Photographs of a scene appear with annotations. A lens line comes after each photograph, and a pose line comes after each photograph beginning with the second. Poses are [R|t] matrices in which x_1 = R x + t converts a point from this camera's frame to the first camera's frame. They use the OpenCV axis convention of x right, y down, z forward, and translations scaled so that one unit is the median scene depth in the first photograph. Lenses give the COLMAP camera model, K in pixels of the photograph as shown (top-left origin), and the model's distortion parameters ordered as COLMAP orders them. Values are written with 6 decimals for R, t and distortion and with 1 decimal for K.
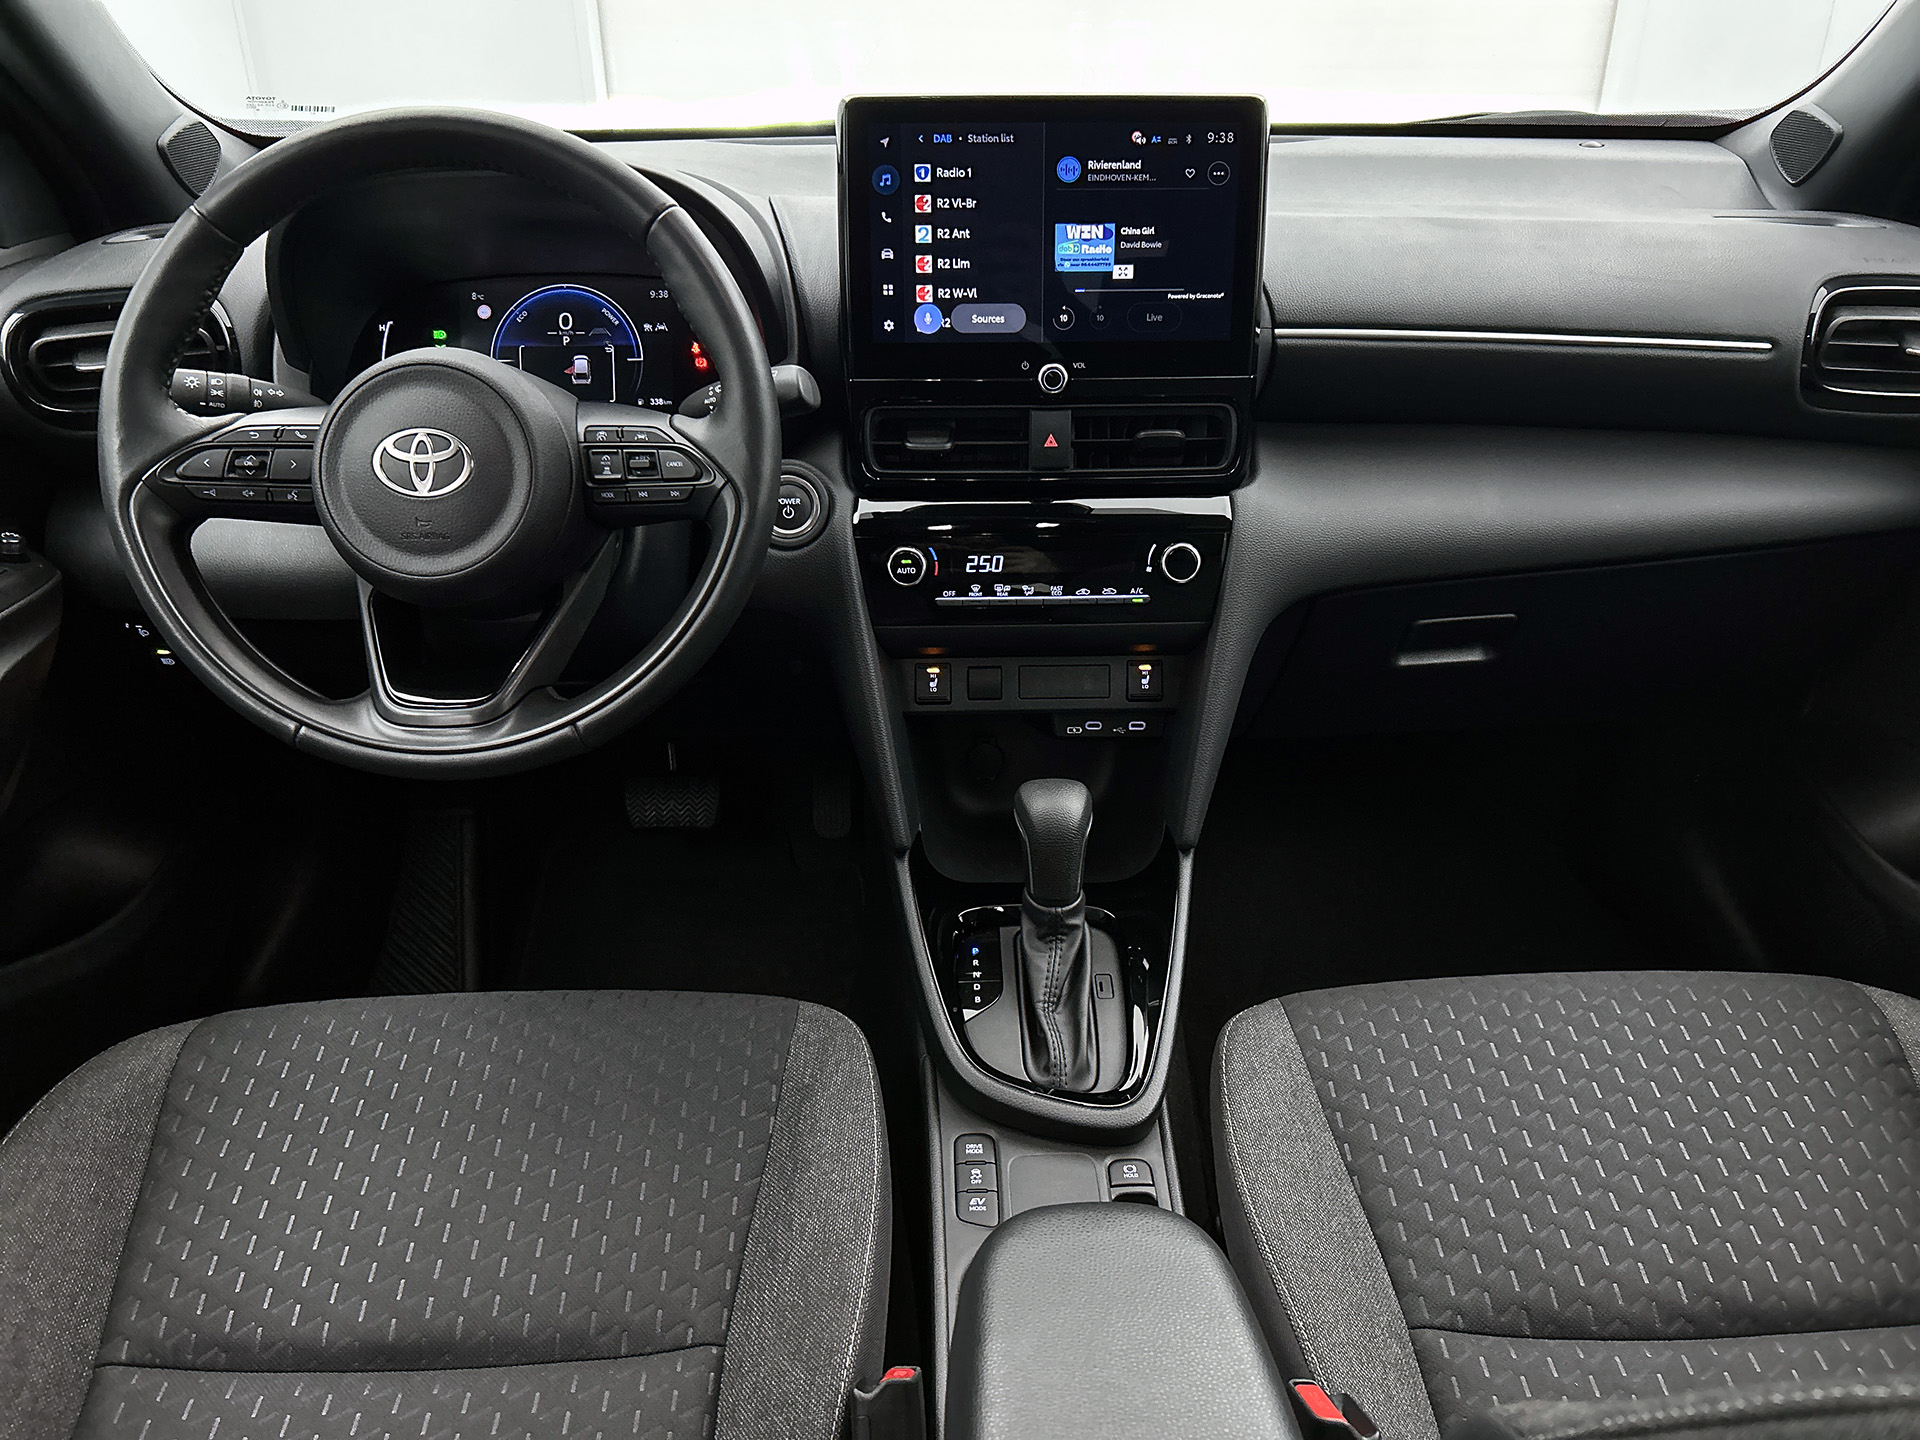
lens RADIAL K [[1429.9, 0, 963.2], [0, 1429.9, 733.3], [0, 0, 1]] dist [0.020506, -0.030925]
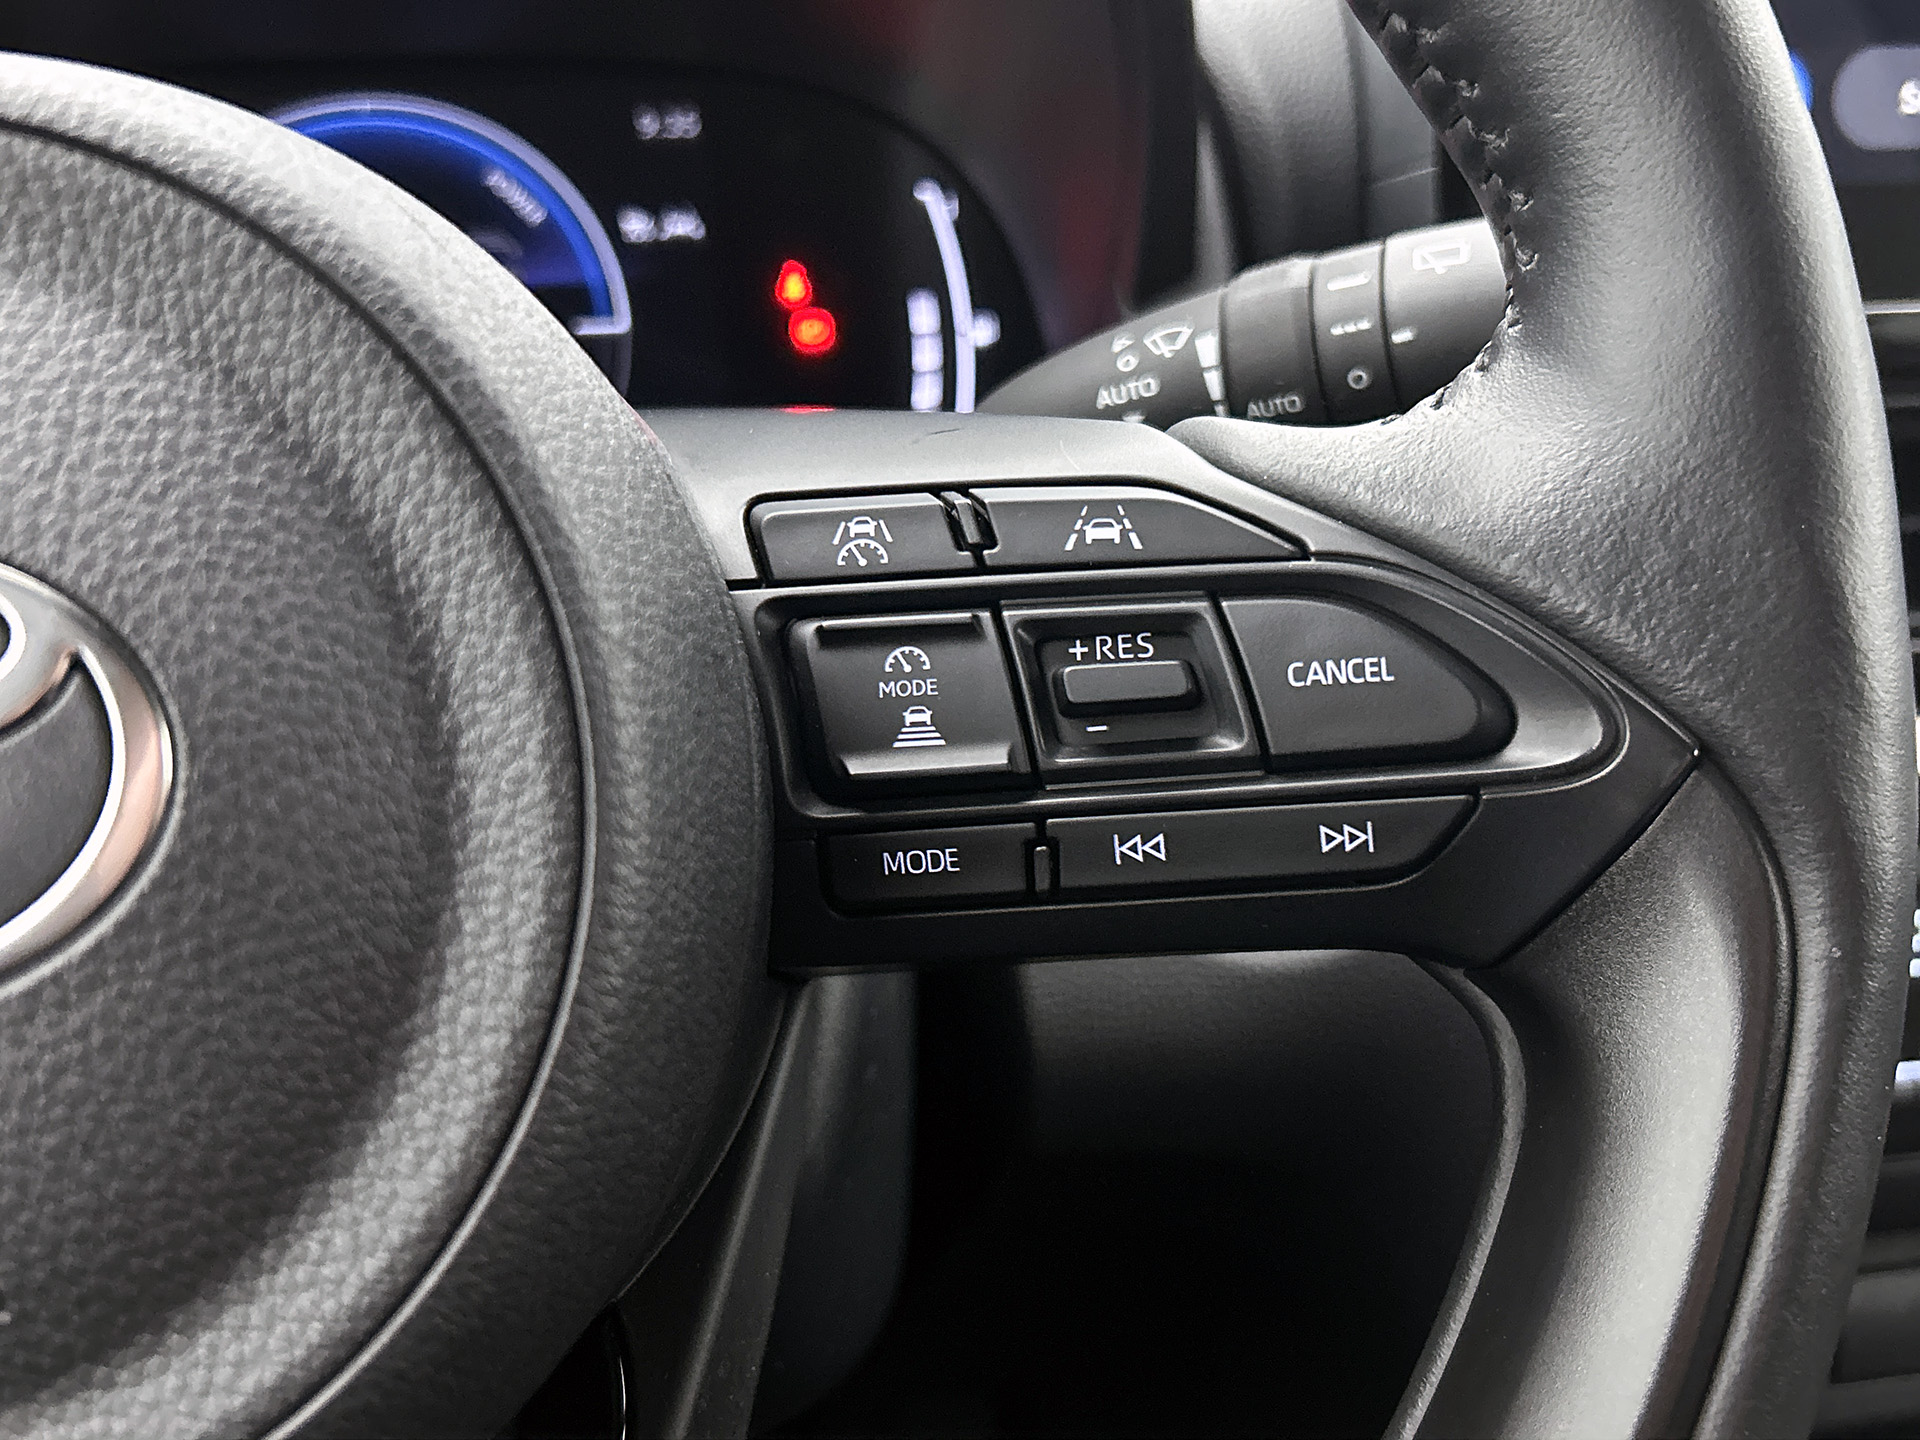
lens RADIAL K [[1897.3, 0, 975.3], [0, 1897.3, 714.1], [0, 0, 1]] dist [0.037603, 0.000000]
pose [[0.988510, -0.060297, 0.138606, -0.274606], [0.076953, 0.990011, -0.118139, -0.156741], [-0.130098, 0.127448, 0.983276, 0.766241]]
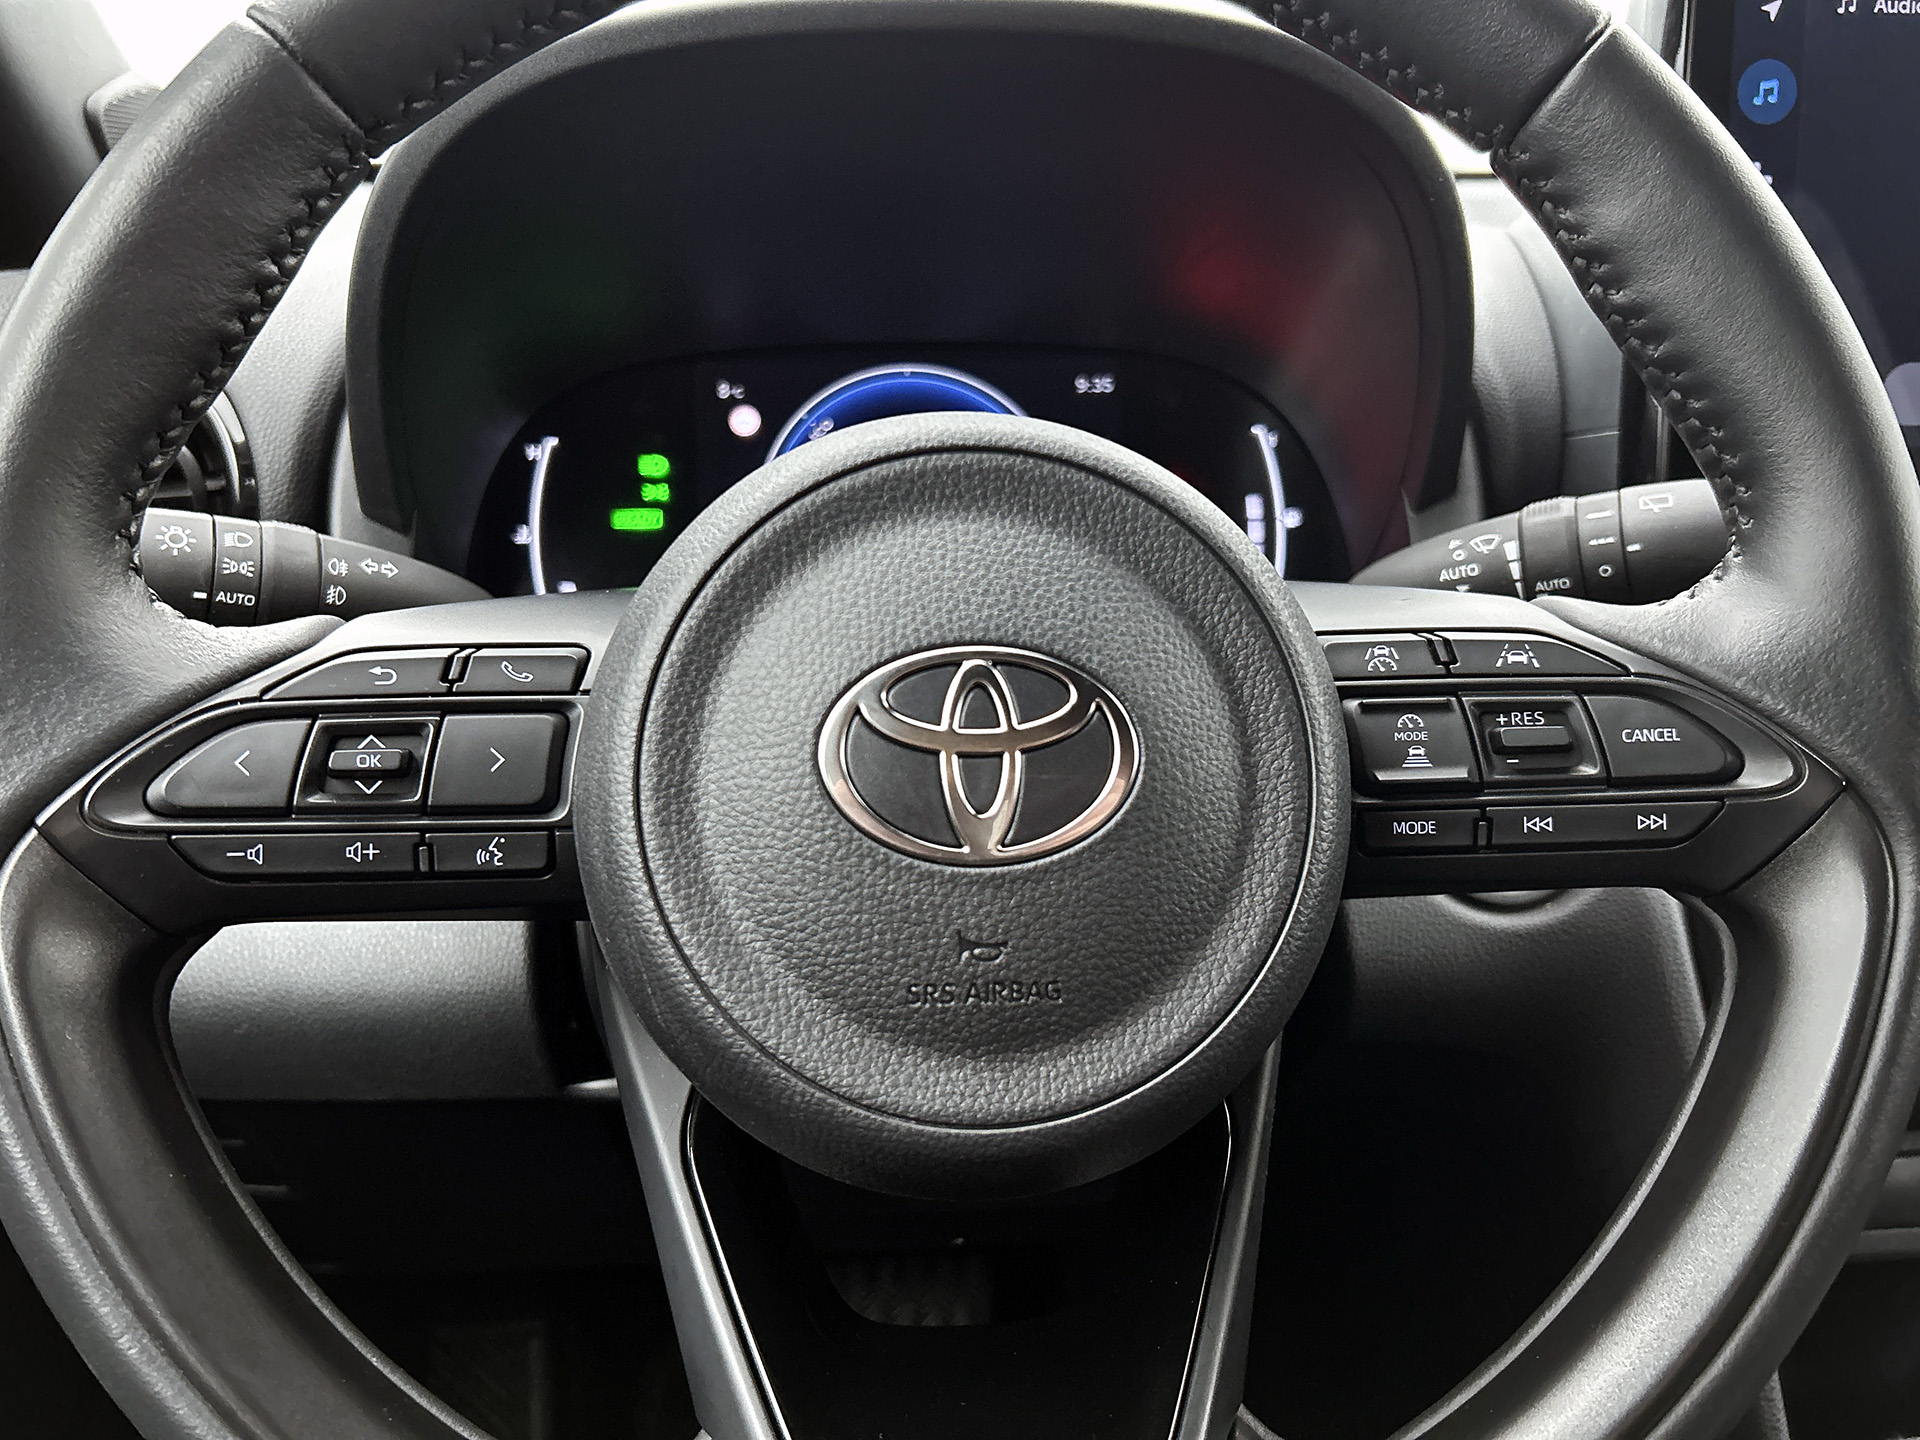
lens RADIAL K [[1520.7, 0, 947.5], [0, 1520.7, 728.7], [0, 0, 1]] dist [0.002169, -0.014501]
pose [[0.998400, -0.020364, 0.052755, -0.381161], [0.028413, 0.987246, -0.156648, -0.136214], [-0.048892, 0.157896, 0.986245, 0.644200]]
